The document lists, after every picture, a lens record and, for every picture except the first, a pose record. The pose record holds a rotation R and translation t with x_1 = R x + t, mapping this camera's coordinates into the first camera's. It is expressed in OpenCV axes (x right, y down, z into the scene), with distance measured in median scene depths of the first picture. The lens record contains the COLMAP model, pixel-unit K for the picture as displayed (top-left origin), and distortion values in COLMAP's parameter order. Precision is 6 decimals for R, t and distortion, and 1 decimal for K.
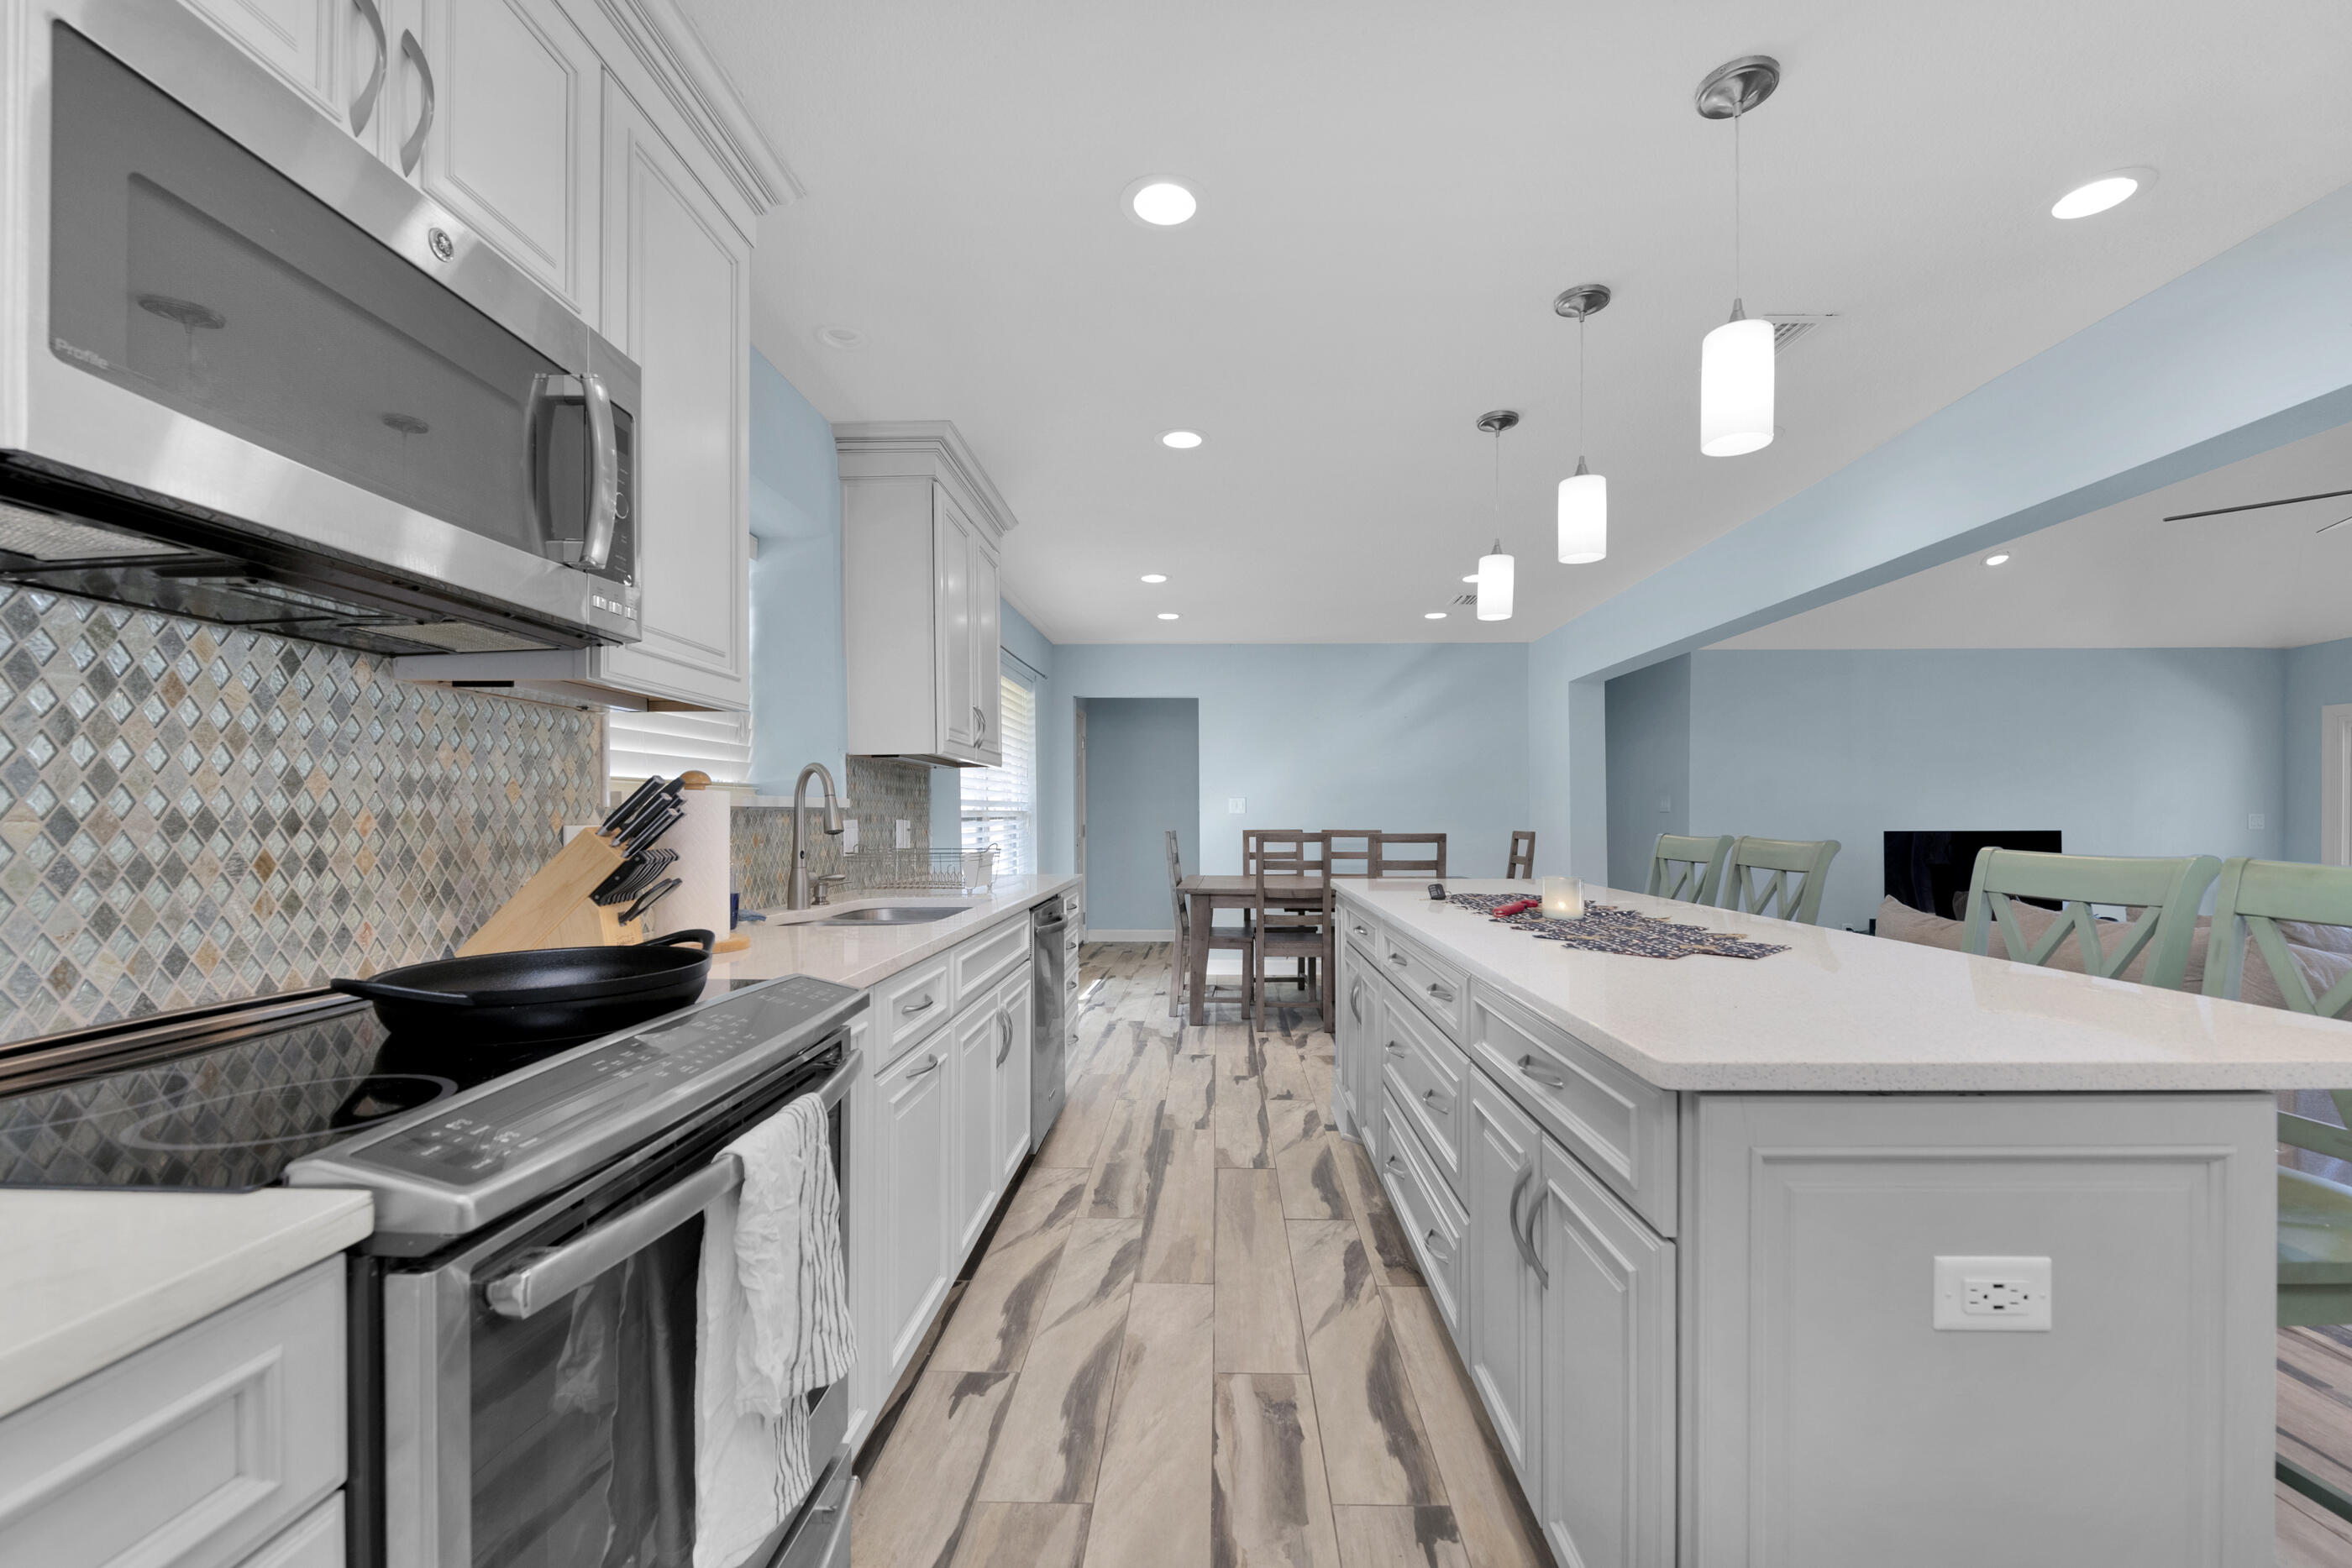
lens RADIAL K [[967.7, 0, 1188.4], [0, 967.7, 782.8], [0, 0, 1]] dist [0.000323, -0.000719]
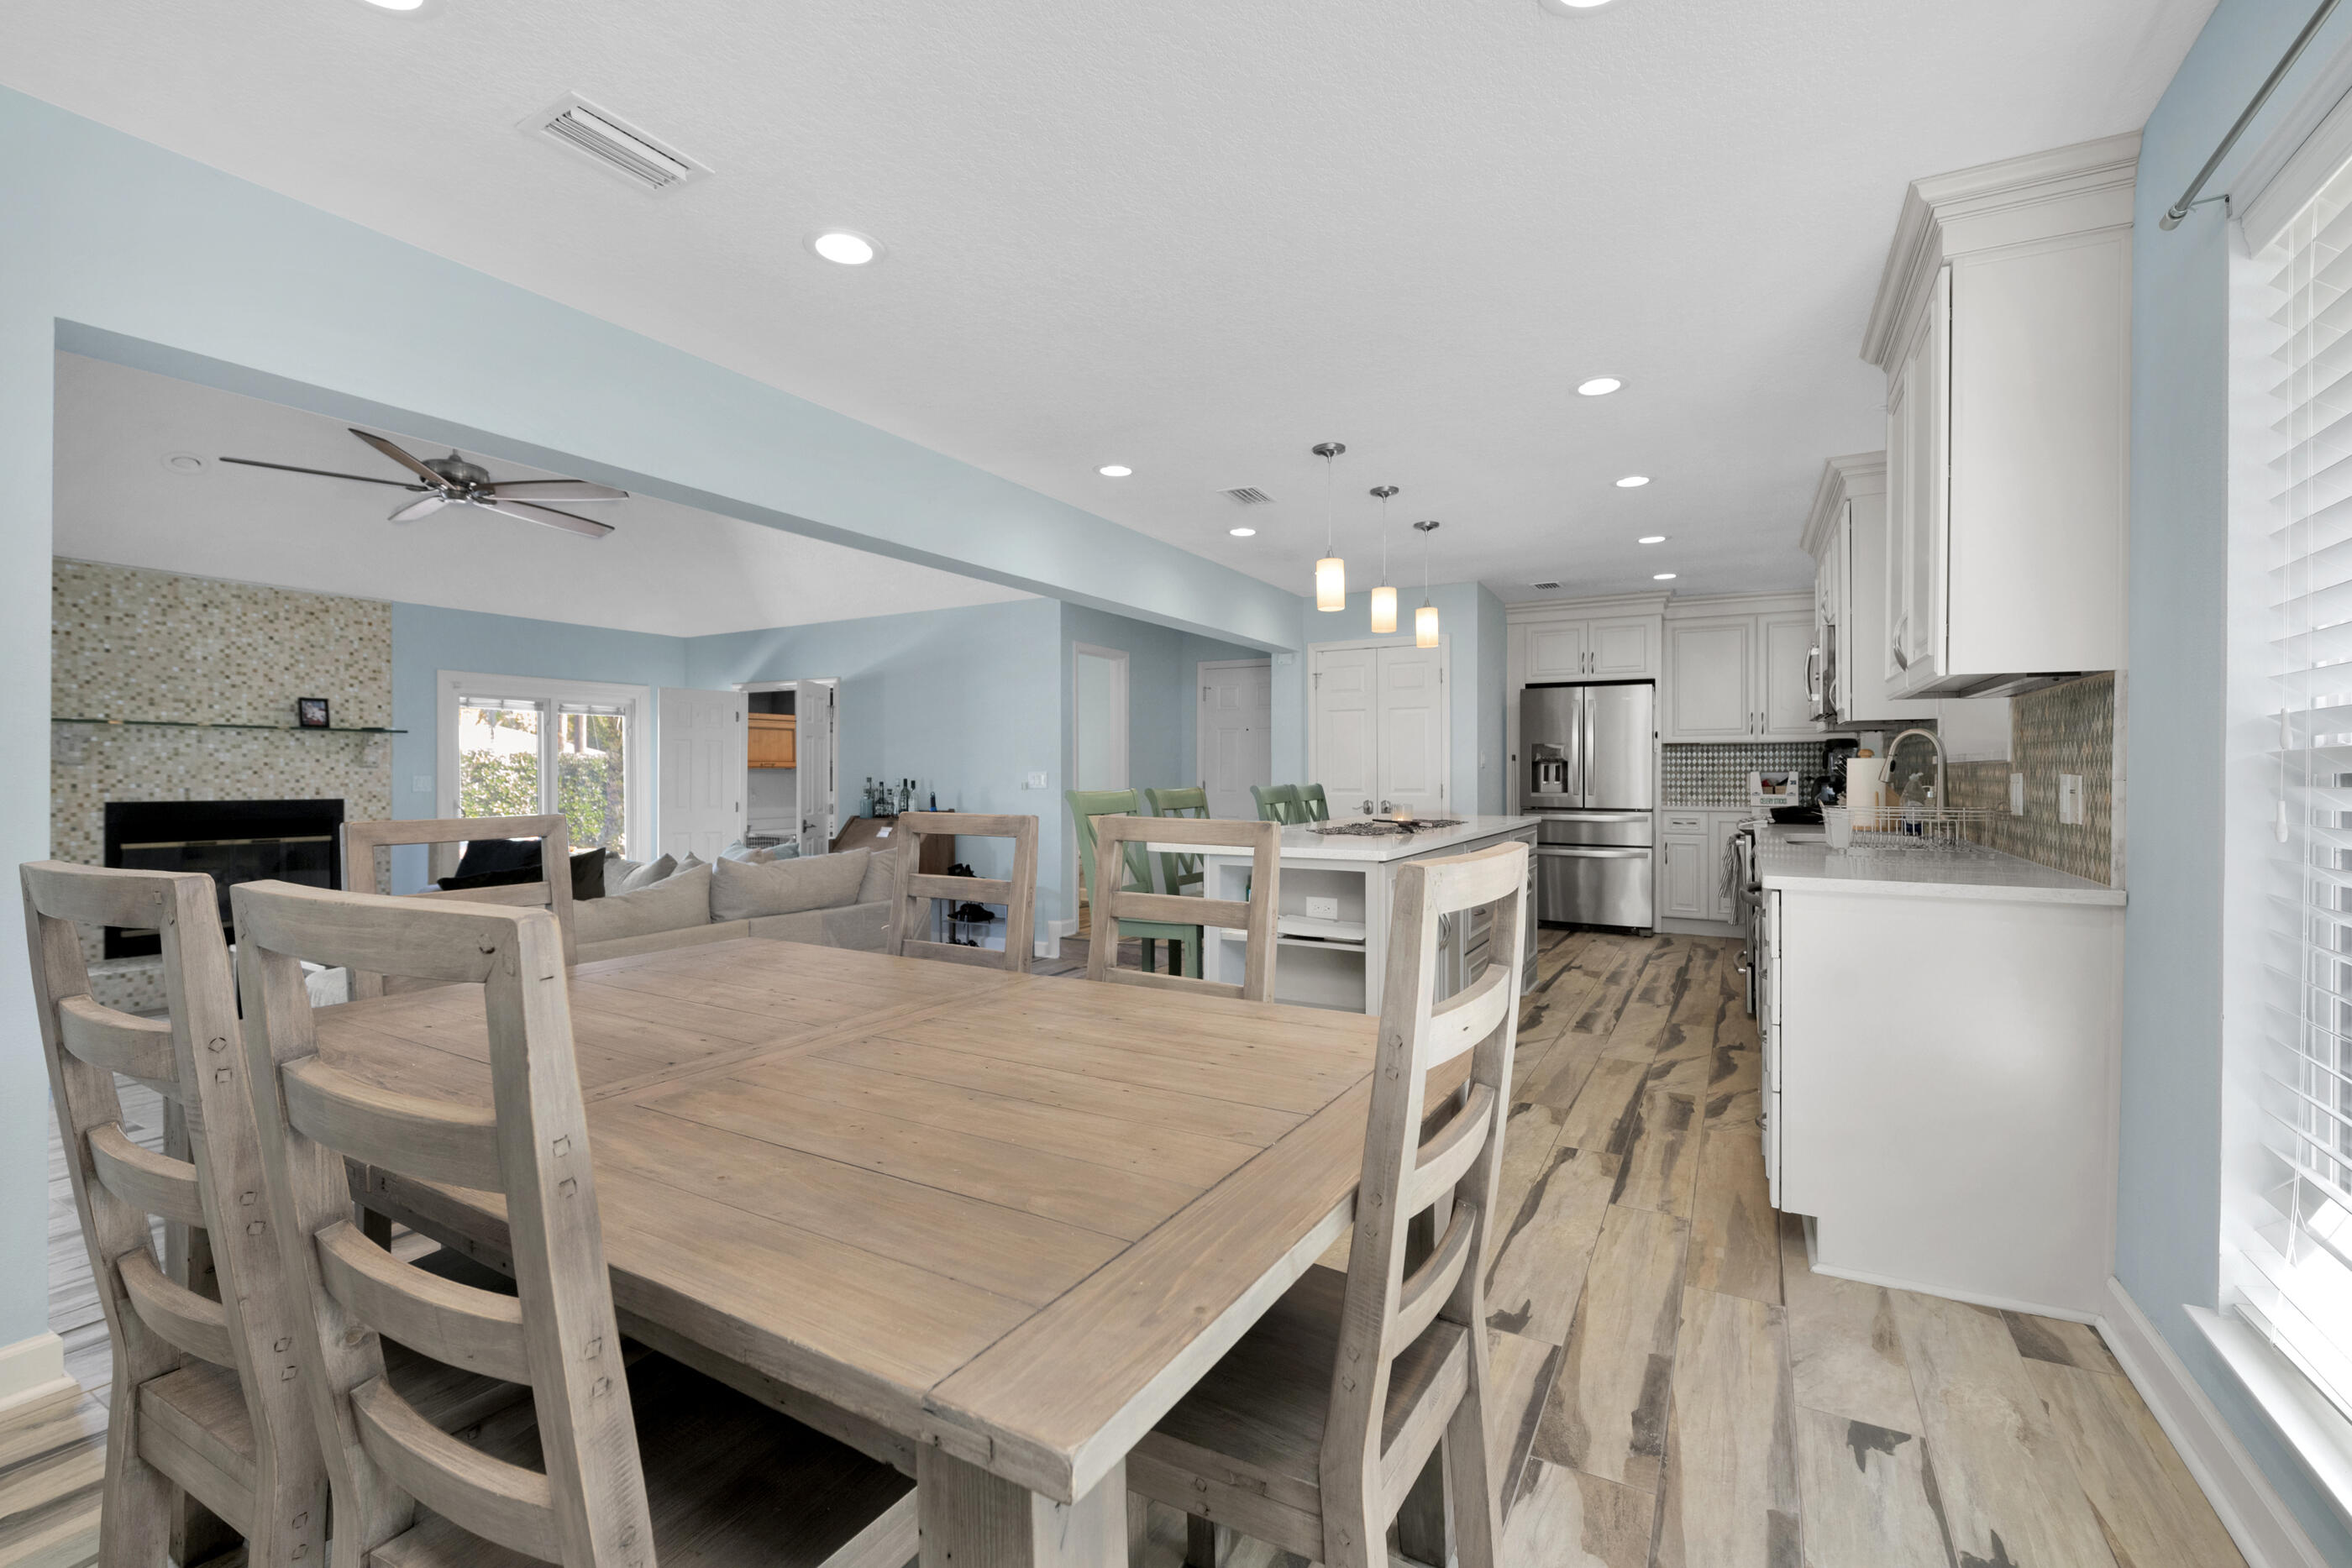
lens RADIAL K [[1002.5, 0, 1140.7], [0, 1002.5, 773.8], [0, 0, 1]] dist [-0.012365, -0.000308]
pose [[-0.870162, -0.000617, 0.492765, -0.125554], [-0.017112, 0.999434, -0.028966, 0.085795], [-0.492468, -0.033637, -0.869680, 2.716697]]
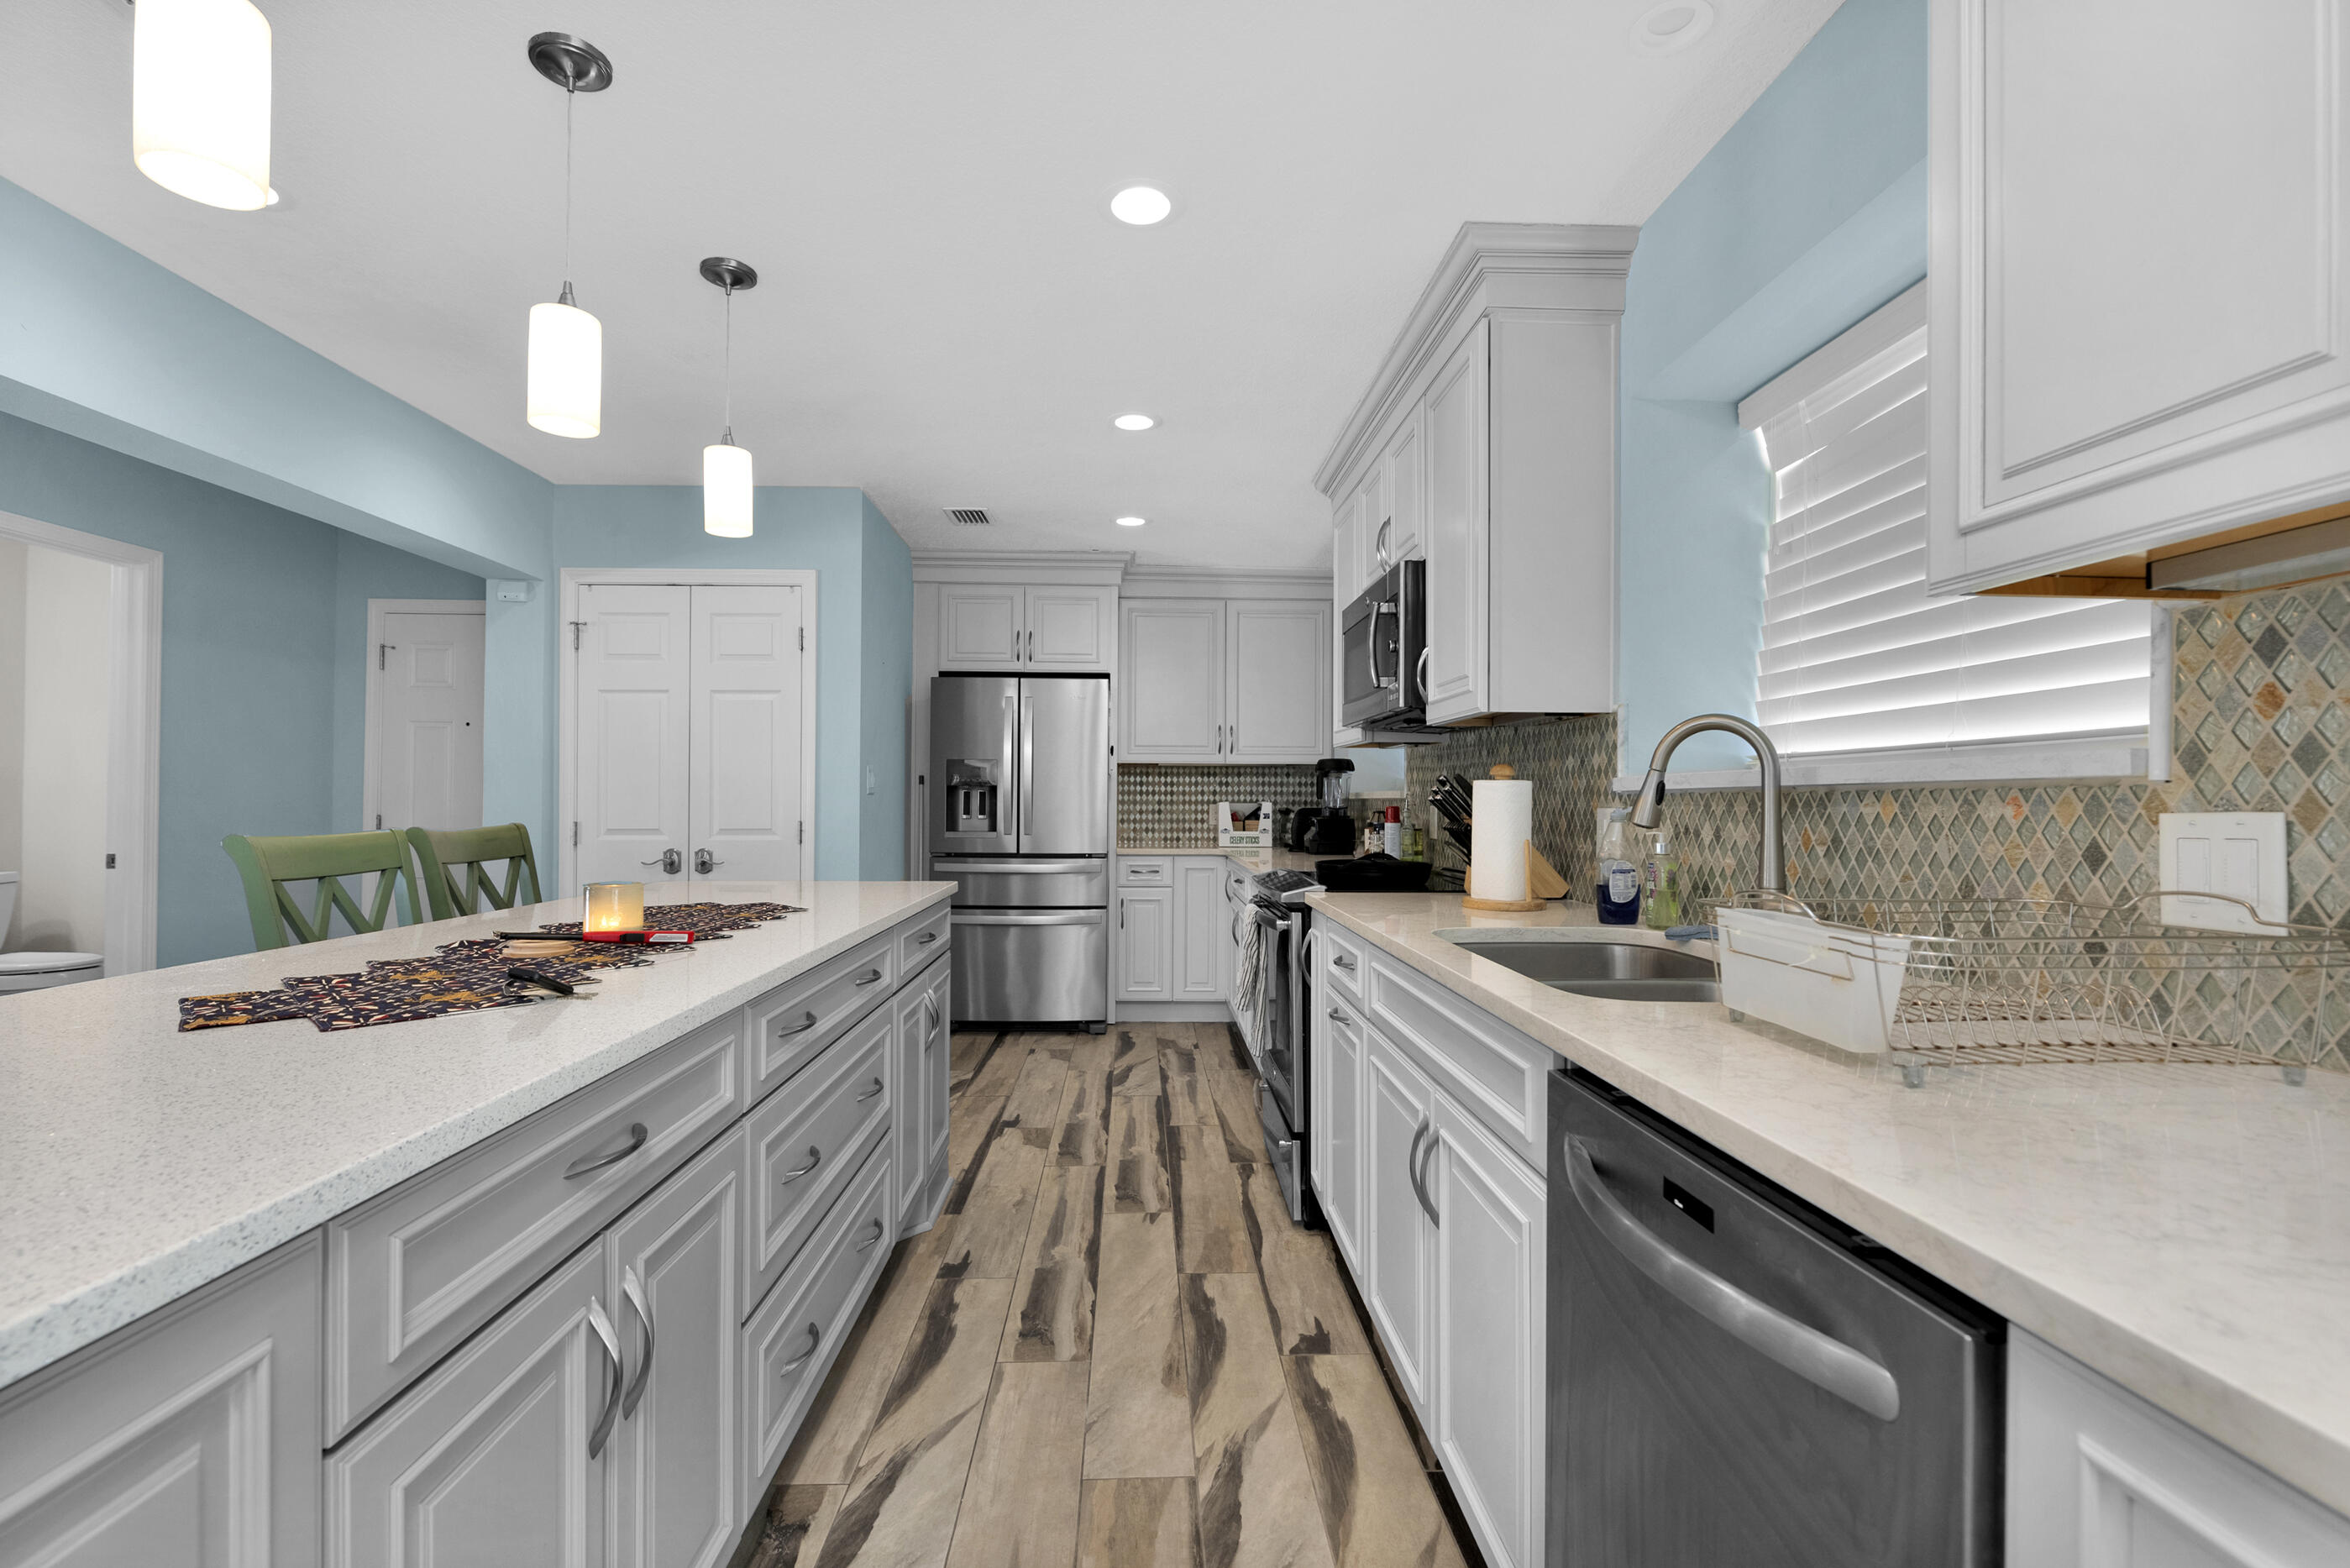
lens RADIAL K [[1027.1, 0, 1175.0], [0, 1027.1, 784.0], [0, 0, 1]] dist [-0.000629, -0.000312]
pose [[-0.997544, -0.005817, -0.069794, 0.013112], [-0.002132, 0.998605, -0.052758, 0.048508], [0.070004, -0.052480, -0.996165, 1.655944]]
